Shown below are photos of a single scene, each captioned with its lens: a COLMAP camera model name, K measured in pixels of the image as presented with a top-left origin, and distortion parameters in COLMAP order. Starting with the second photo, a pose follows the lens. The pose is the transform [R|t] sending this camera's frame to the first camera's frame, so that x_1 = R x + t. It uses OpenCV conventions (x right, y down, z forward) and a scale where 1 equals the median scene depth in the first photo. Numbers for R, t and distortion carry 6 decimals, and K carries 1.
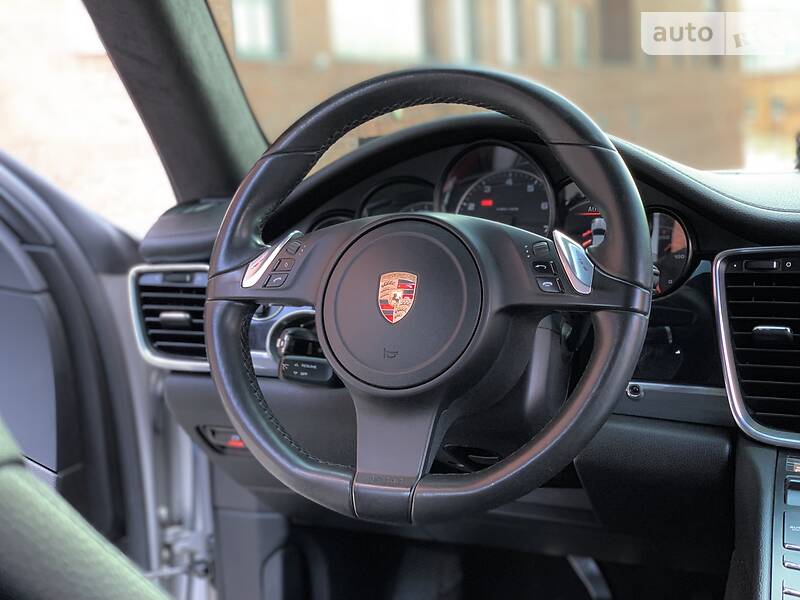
lens RADIAL K [[1188.0, 0, 405.1], [0, 1188.0, 311.6], [0, 0, 1]] dist [0.050480, 0.000000]
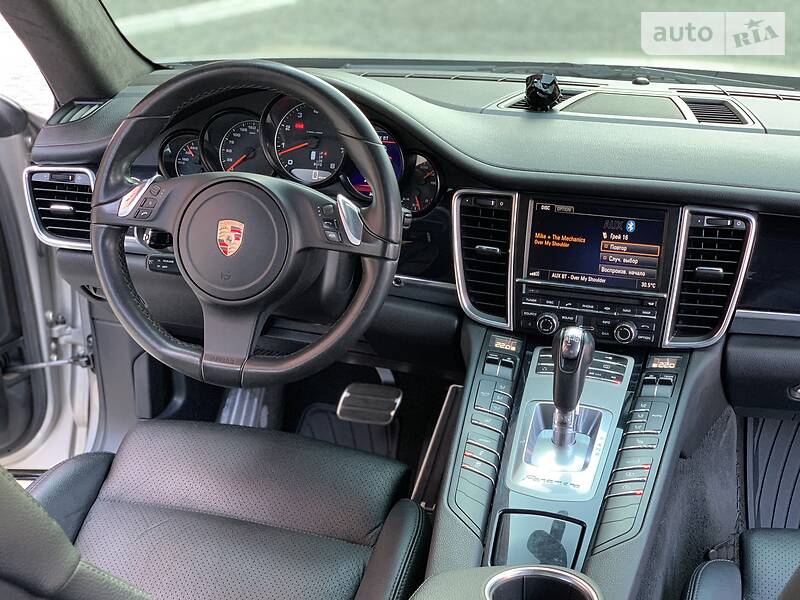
lens RADIAL K [[1188.0, 0, 400.6], [0, 1188.0, 304.5], [0, 0, 1]] dist [0.050480, 0.000000]
pose [[0.992590, -0.007258, 0.121292, 0.021458], [-0.025139, 0.964352, 0.263427, -0.297640], [-0.118880, -0.264524, 0.957024, -0.405213]]
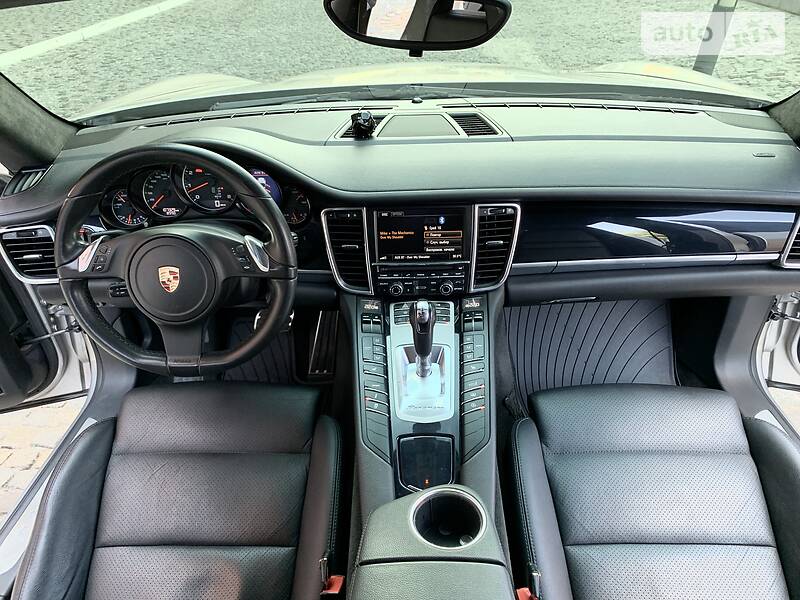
lens RADIAL K [[616.6, 0, 402.5], [0, 616.6, 297.2], [0, 0, 1]] dist [0.027549, -0.033920]
pose [[0.925881, -0.208187, 0.315282, 0.019306], [0.044451, 0.888716, 0.456299, -0.408129], [-0.375192, -0.408464, 0.832099, -0.020417]]
